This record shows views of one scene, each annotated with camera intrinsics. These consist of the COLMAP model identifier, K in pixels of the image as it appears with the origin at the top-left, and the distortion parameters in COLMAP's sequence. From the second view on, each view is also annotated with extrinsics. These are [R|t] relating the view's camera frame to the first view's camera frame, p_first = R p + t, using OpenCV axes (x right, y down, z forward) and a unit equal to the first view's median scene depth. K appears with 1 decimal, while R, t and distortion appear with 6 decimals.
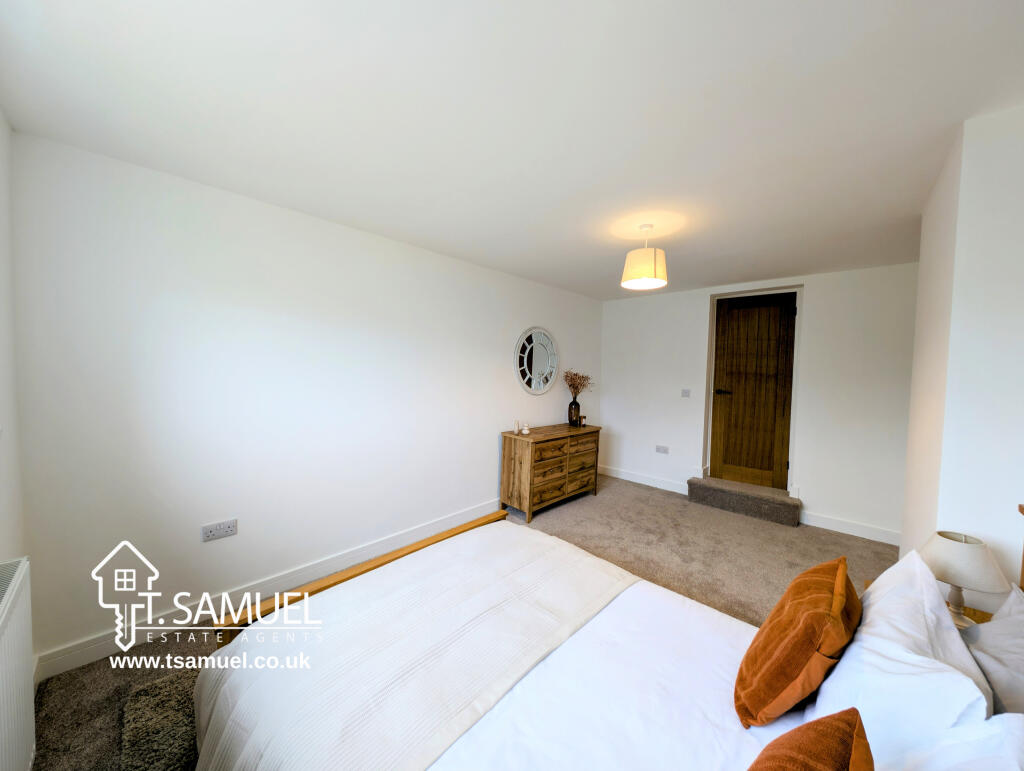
lens RADIAL K [[358.6, 0, 508.7], [0, 358.6, 385.2], [0, 0, 1]] dist [0.002347, 0.000039]
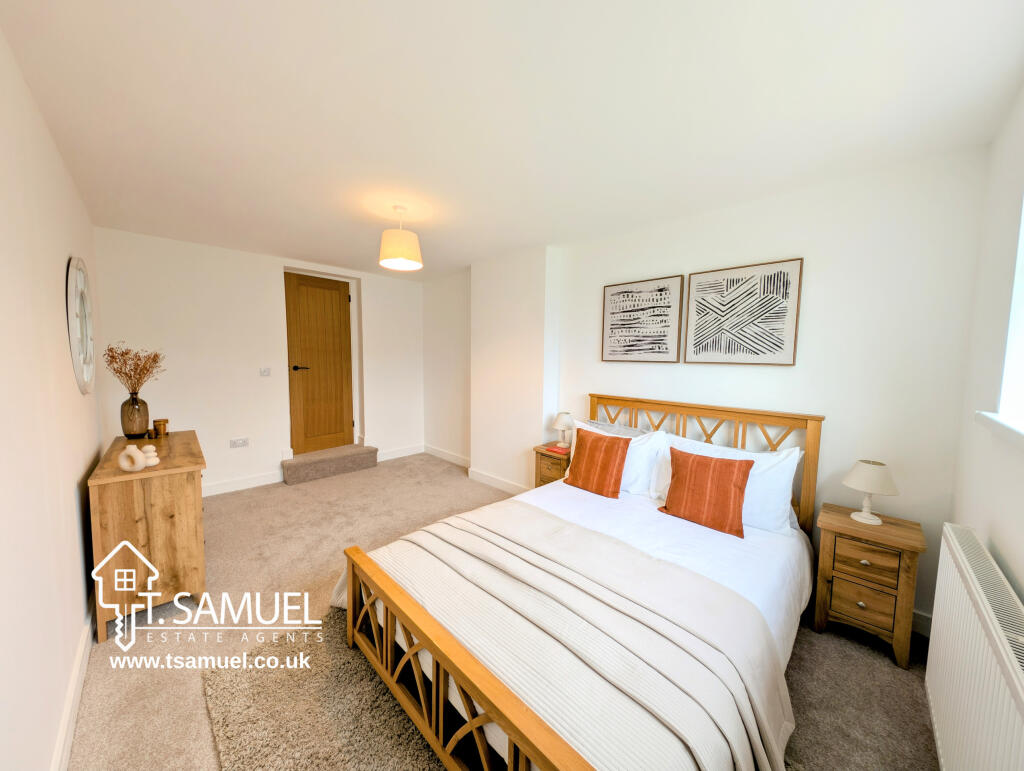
lens RADIAL K [[358.6, 0, 509.7], [0, 358.6, 388.1], [0, 0, 1]] dist [0.002347, 0.000039]
pose [[0.026004, -0.110506, 0.993535, -0.435018], [0.034400, 0.993382, 0.109589, -0.017135], [-0.999070, 0.031328, 0.029633, 0.427251]]
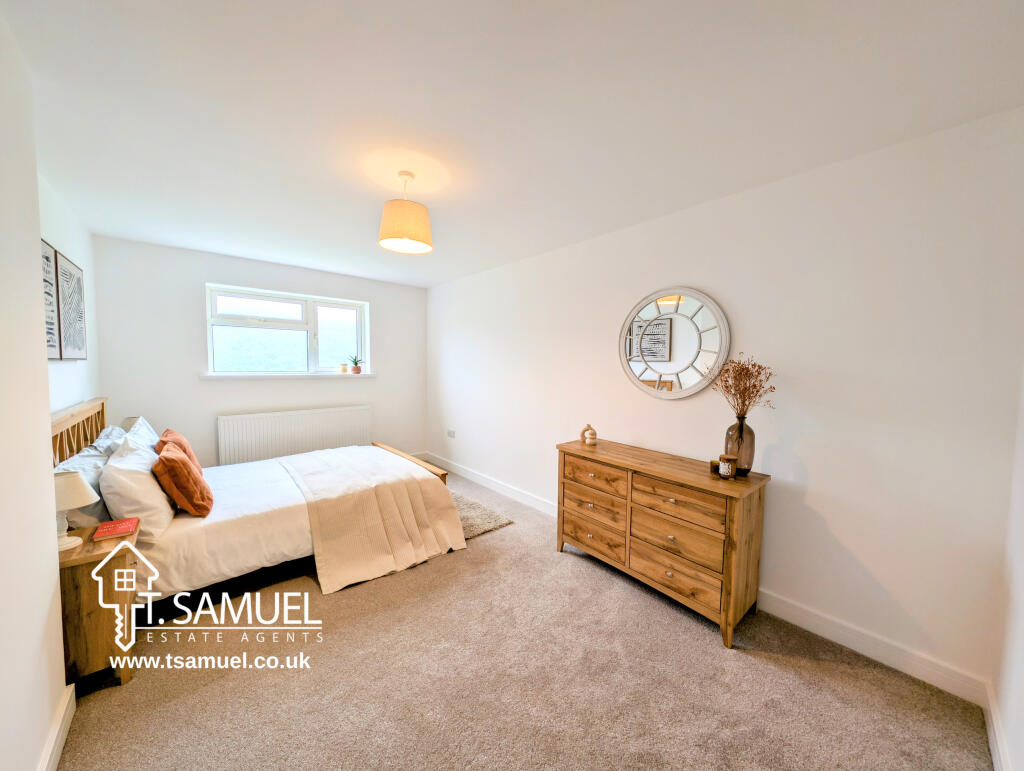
lens RADIAL K [[358.6, 0, 510.8], [0, 358.6, 382.7], [0, 0, 1]] dist [0.002347, 0.000039]
pose [[-0.101746, 0.031811, -0.994302, 0.764284], [-0.051393, 0.997986, 0.037187, -0.009509], [0.993482, 0.054884, -0.099906, 0.864935]]
